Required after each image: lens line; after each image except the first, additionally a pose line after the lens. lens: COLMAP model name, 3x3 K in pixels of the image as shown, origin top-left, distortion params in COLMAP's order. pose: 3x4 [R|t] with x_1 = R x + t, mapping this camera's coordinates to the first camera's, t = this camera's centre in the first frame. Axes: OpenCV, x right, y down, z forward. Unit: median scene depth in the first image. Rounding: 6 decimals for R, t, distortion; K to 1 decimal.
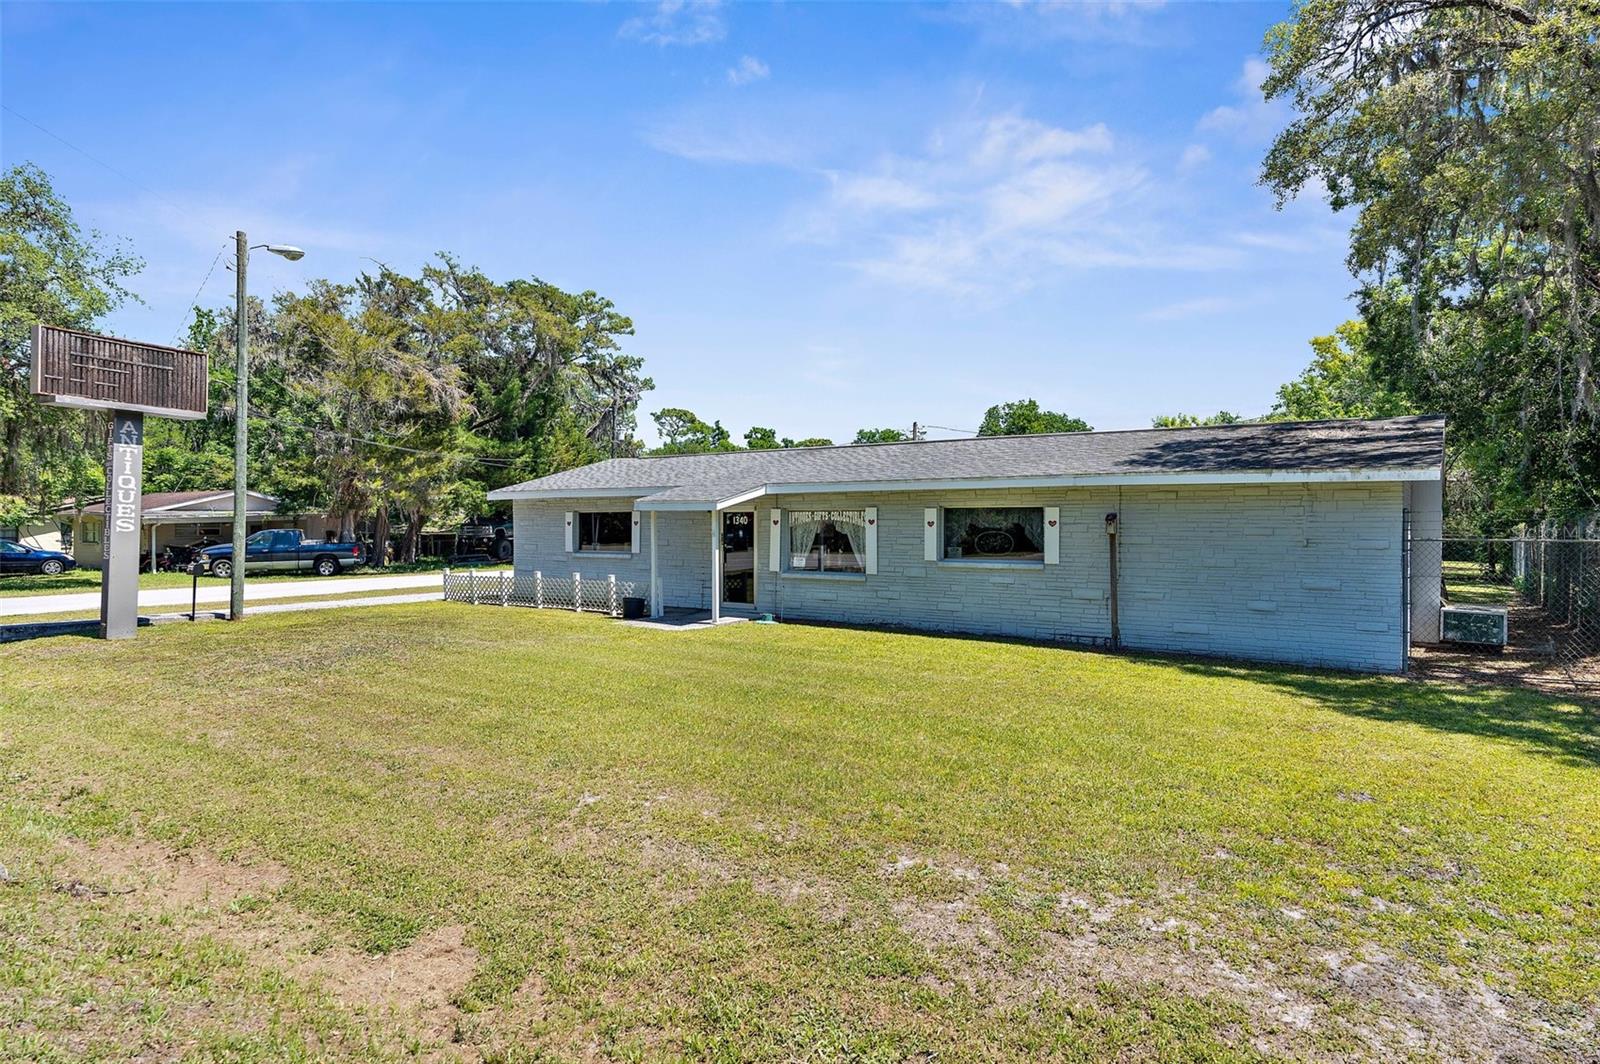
lens RADIAL K [[917.0, 0, 800.1], [0, 917.0, 530.6], [0, 0, 1]] dist [0.000221, -0.000067]
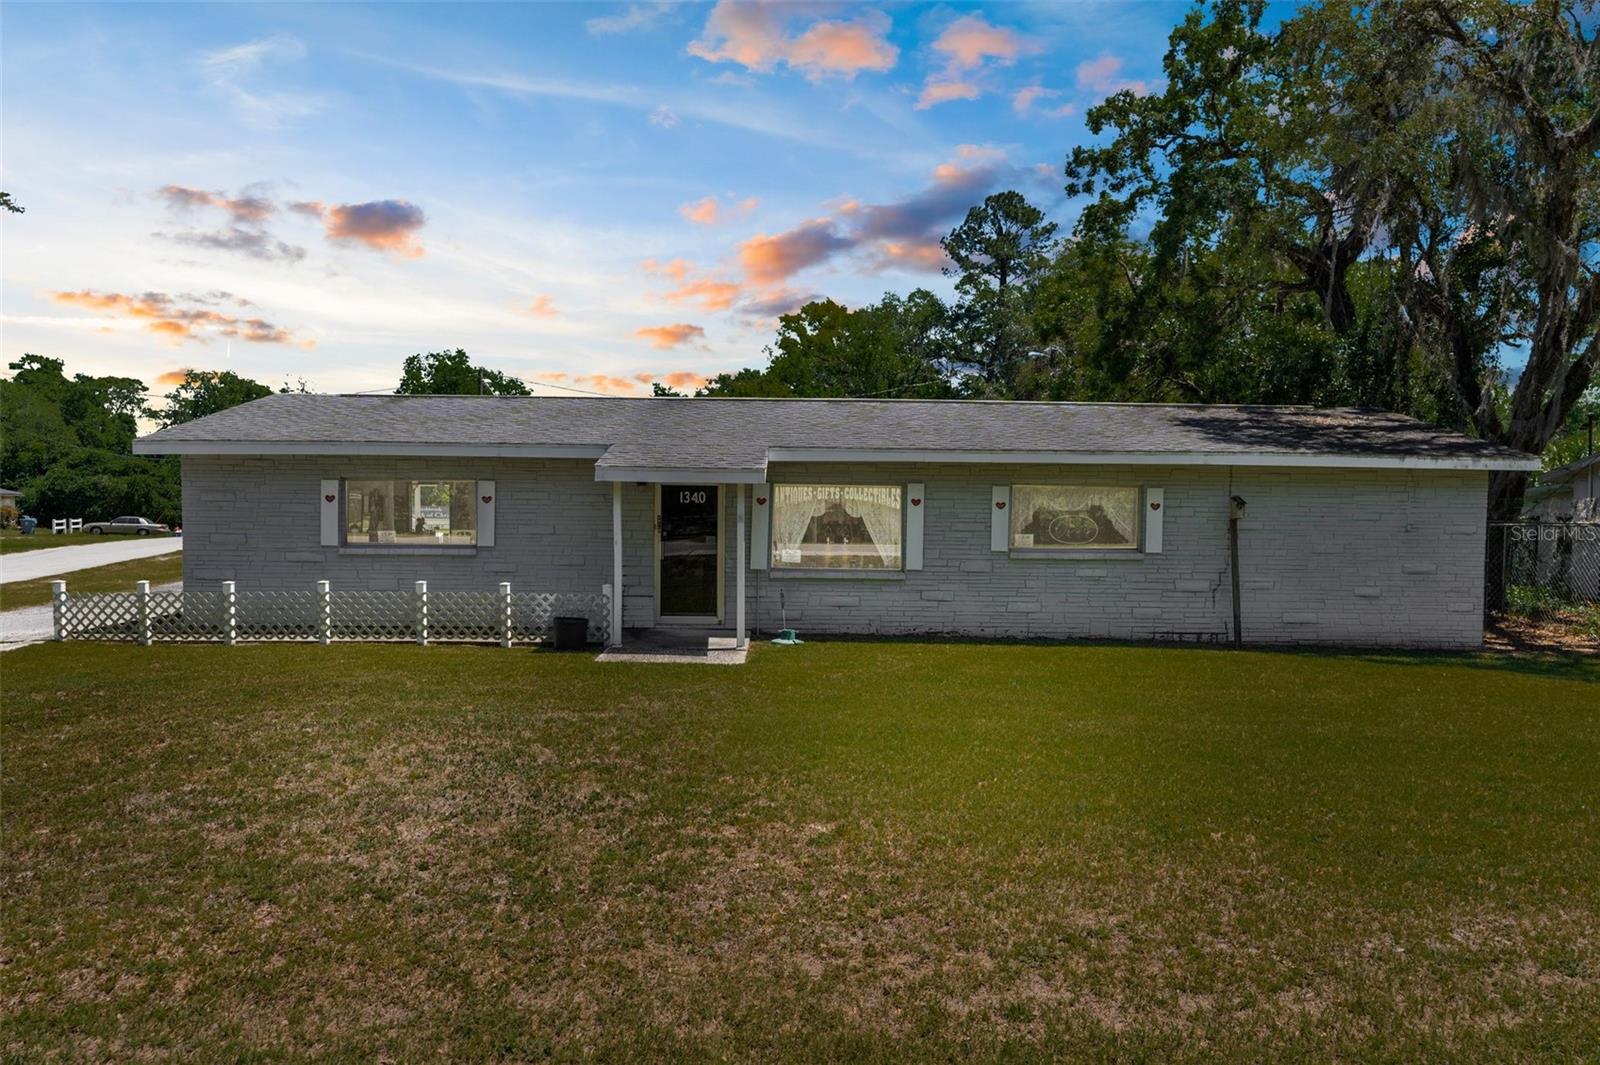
lens RADIAL K [[1061.3, 0, 799.9], [0, 1061.3, 531.9], [0, 0, 1]] dist [-0.005807, -0.000284]
pose [[0.810452, -0.007662, 0.585755, -0.540430], [-0.005474, 0.999772, 0.020652, -0.002360], [-0.585779, -0.019944, 0.810225, 0.347549]]
